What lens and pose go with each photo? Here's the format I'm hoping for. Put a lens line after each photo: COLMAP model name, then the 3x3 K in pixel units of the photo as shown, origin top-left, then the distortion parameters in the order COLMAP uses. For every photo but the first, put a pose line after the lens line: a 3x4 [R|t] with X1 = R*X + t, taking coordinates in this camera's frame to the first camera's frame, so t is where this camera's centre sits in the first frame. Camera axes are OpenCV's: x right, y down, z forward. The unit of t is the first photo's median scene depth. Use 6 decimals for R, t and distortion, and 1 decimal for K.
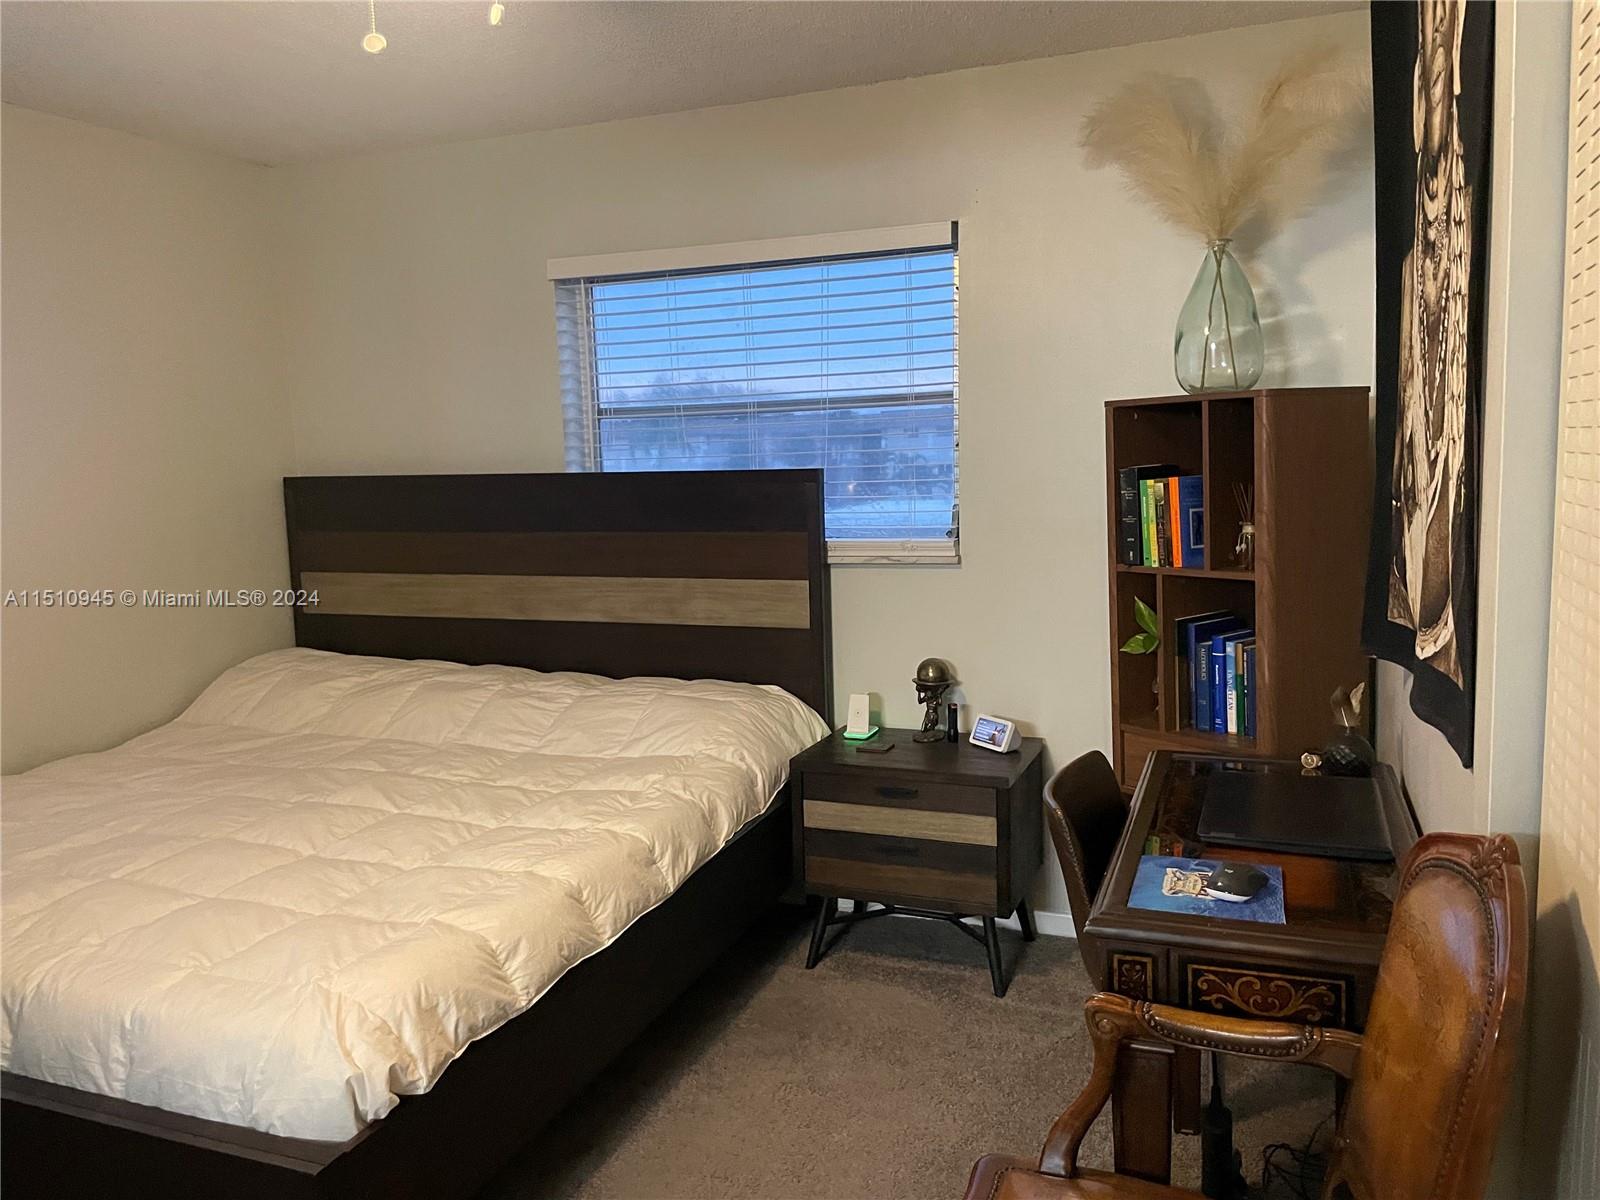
lens RADIAL K [[1192.8, 0, 800.0], [0, 1192.8, 600.0], [0, 0, 1]] dist [0.098777, -0.108987]
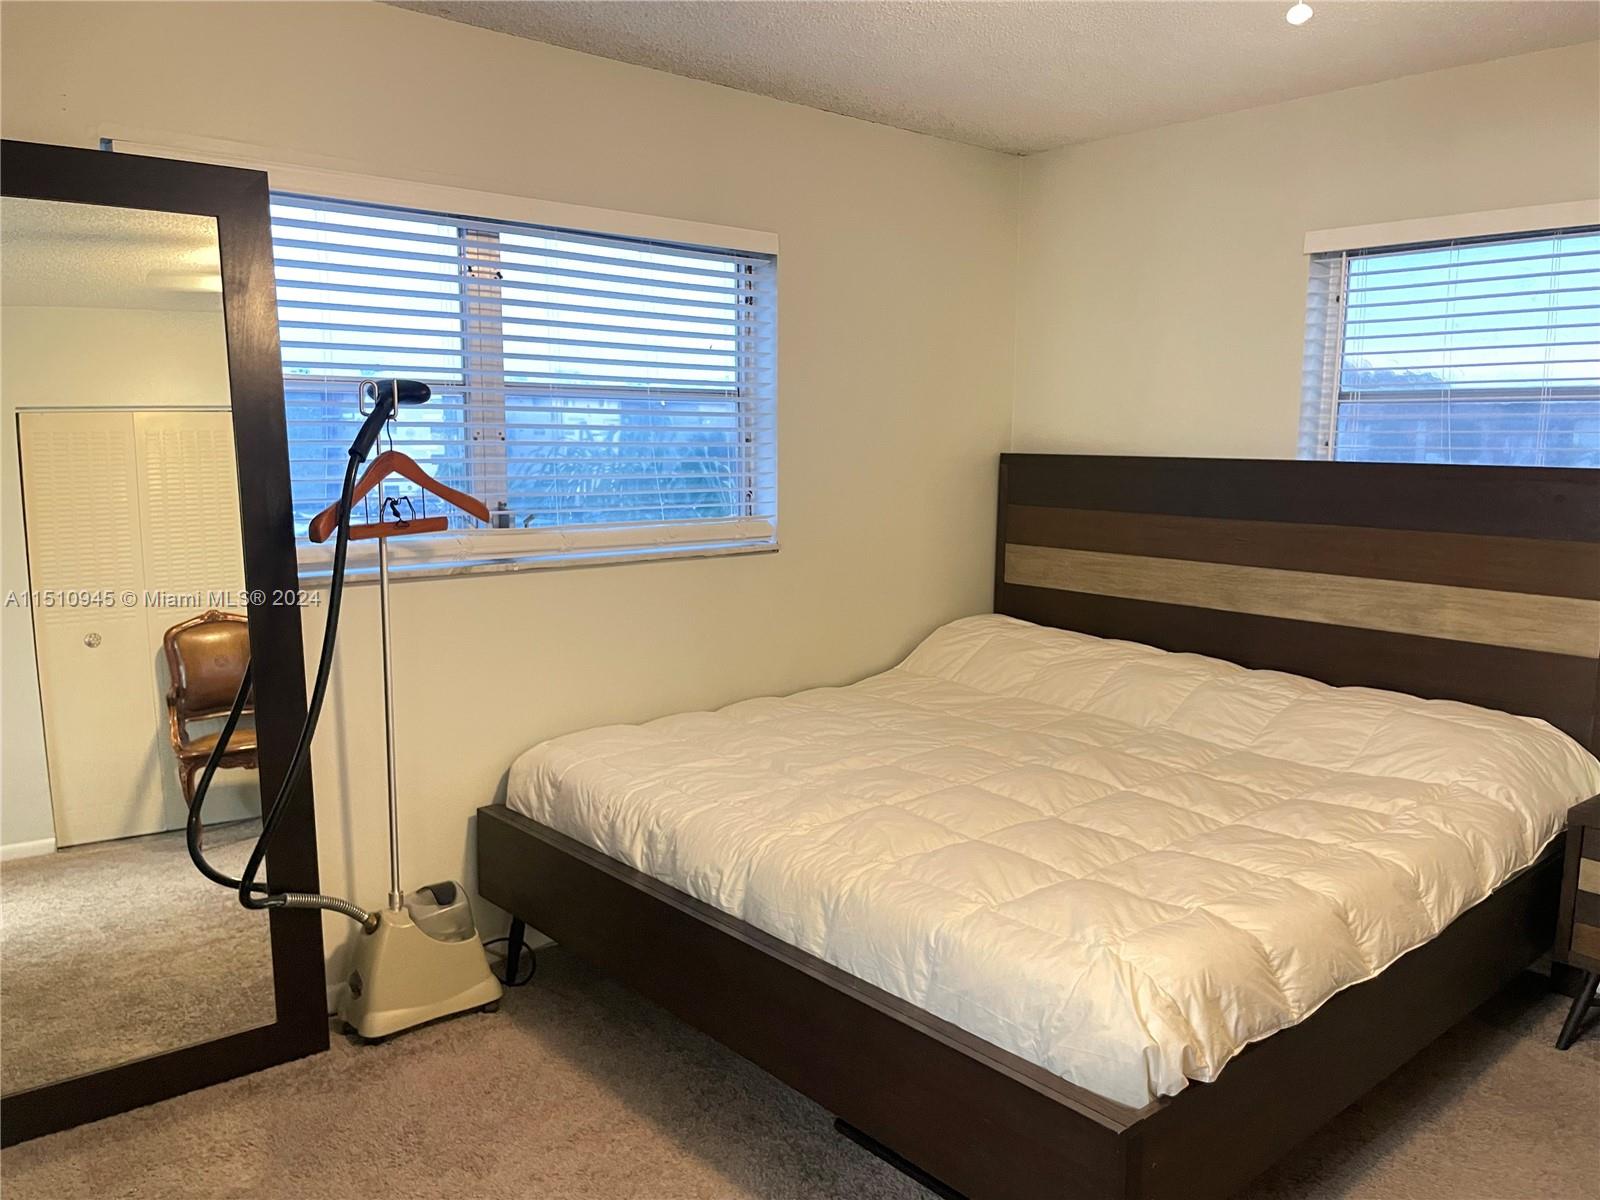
lens RADIAL K [[1209.9, 0, 800.0], [0, 1209.9, 600.0], [0, 0, 1]] dist [0.098611, -0.129177]
pose [[0.898320, 0.105017, -0.426605, -0.163961], [-0.098287, 0.994439, 0.037834, 0.006118], [0.428206, 0.007943, 0.903646, -0.042040]]
